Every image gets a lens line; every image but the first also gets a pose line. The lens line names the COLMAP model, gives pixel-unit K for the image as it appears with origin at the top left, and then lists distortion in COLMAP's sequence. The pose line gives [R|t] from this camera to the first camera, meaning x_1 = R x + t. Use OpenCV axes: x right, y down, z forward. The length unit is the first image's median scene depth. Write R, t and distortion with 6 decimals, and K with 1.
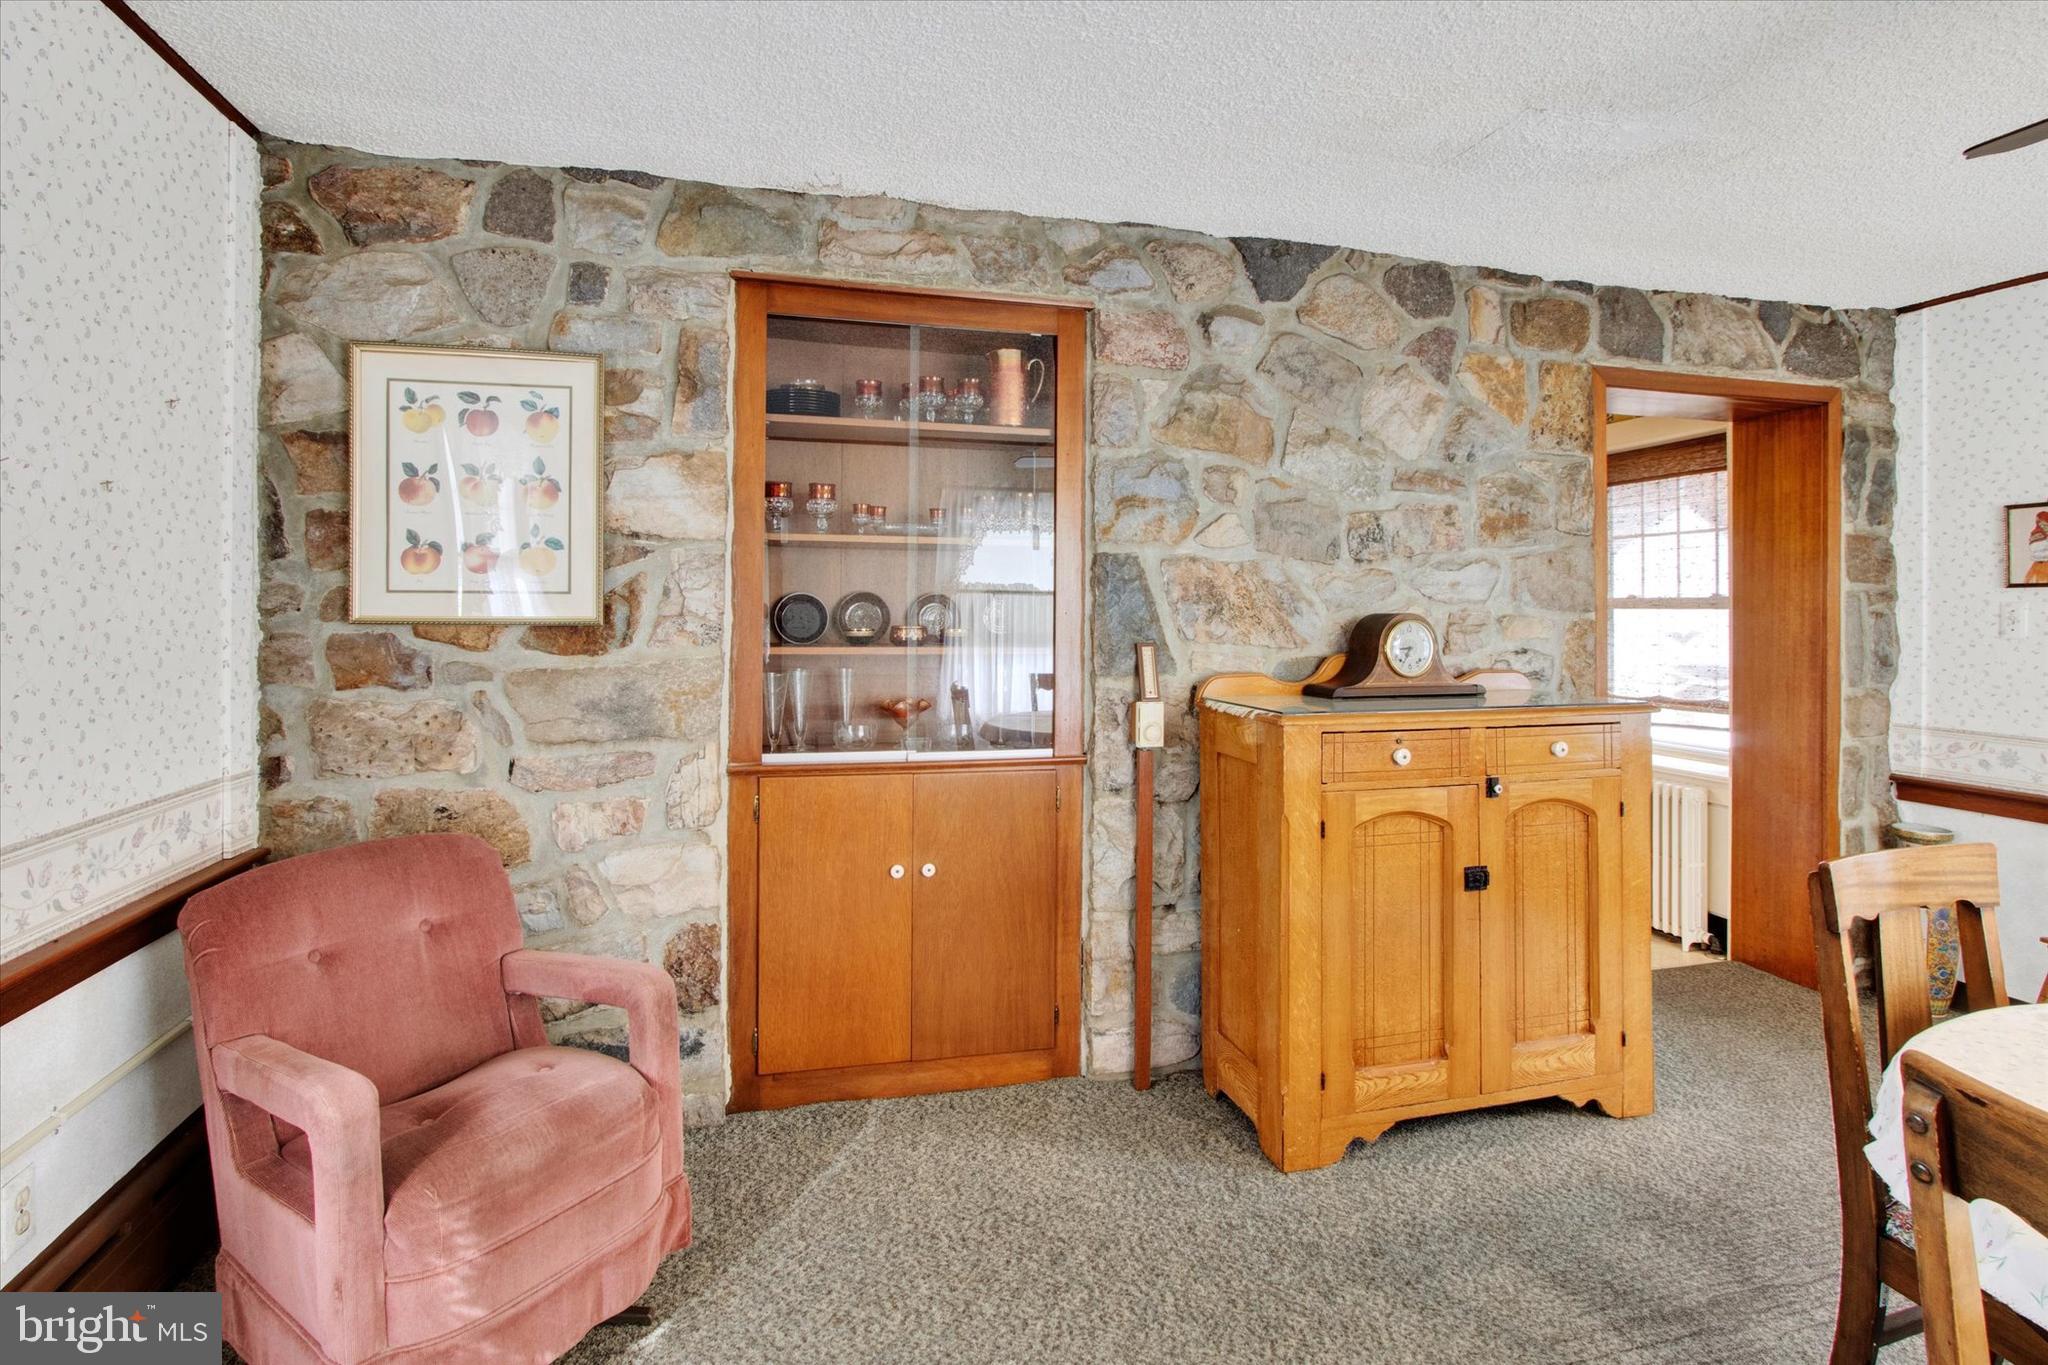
lens RADIAL K [[1010.6, 0, 1016.9], [0, 1010.6, 594.2], [0, 0, 1]] dist [-0.018522, 0.002554]
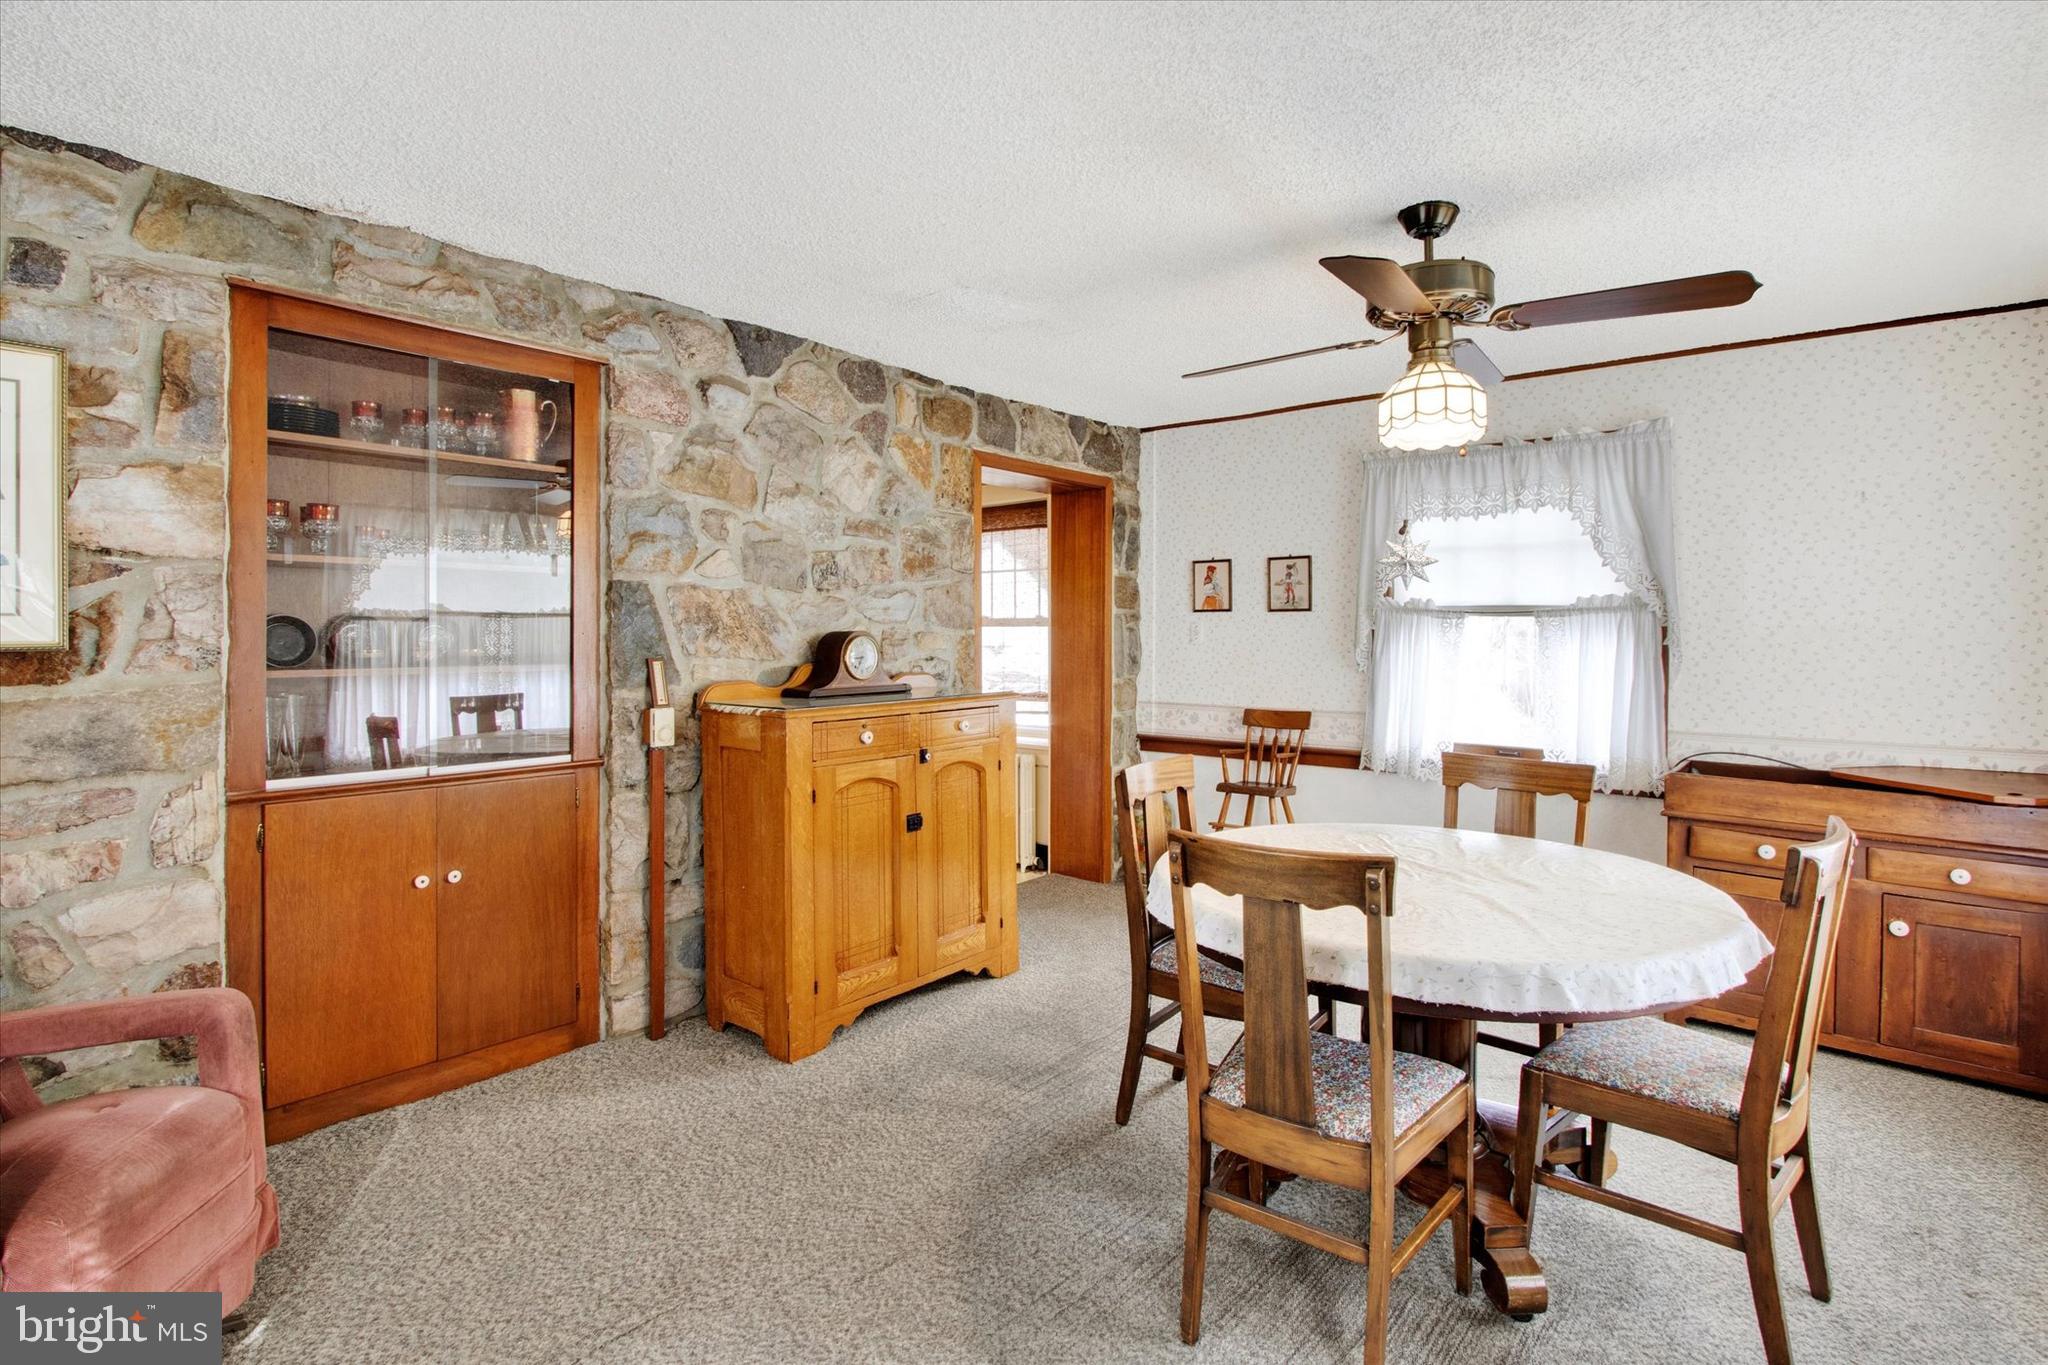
lens RADIAL K [[1010.6, 0, 1020.1], [0, 1010.6, 623.2], [0, 0, 1]] dist [-0.018522, 0.002554]
pose [[0.814745, -0.003113, 0.579811, -0.214170], [-0.002202, 0.999962, 0.008463, -0.002903], [-0.579815, -0.008172, 0.814707, -0.200021]]
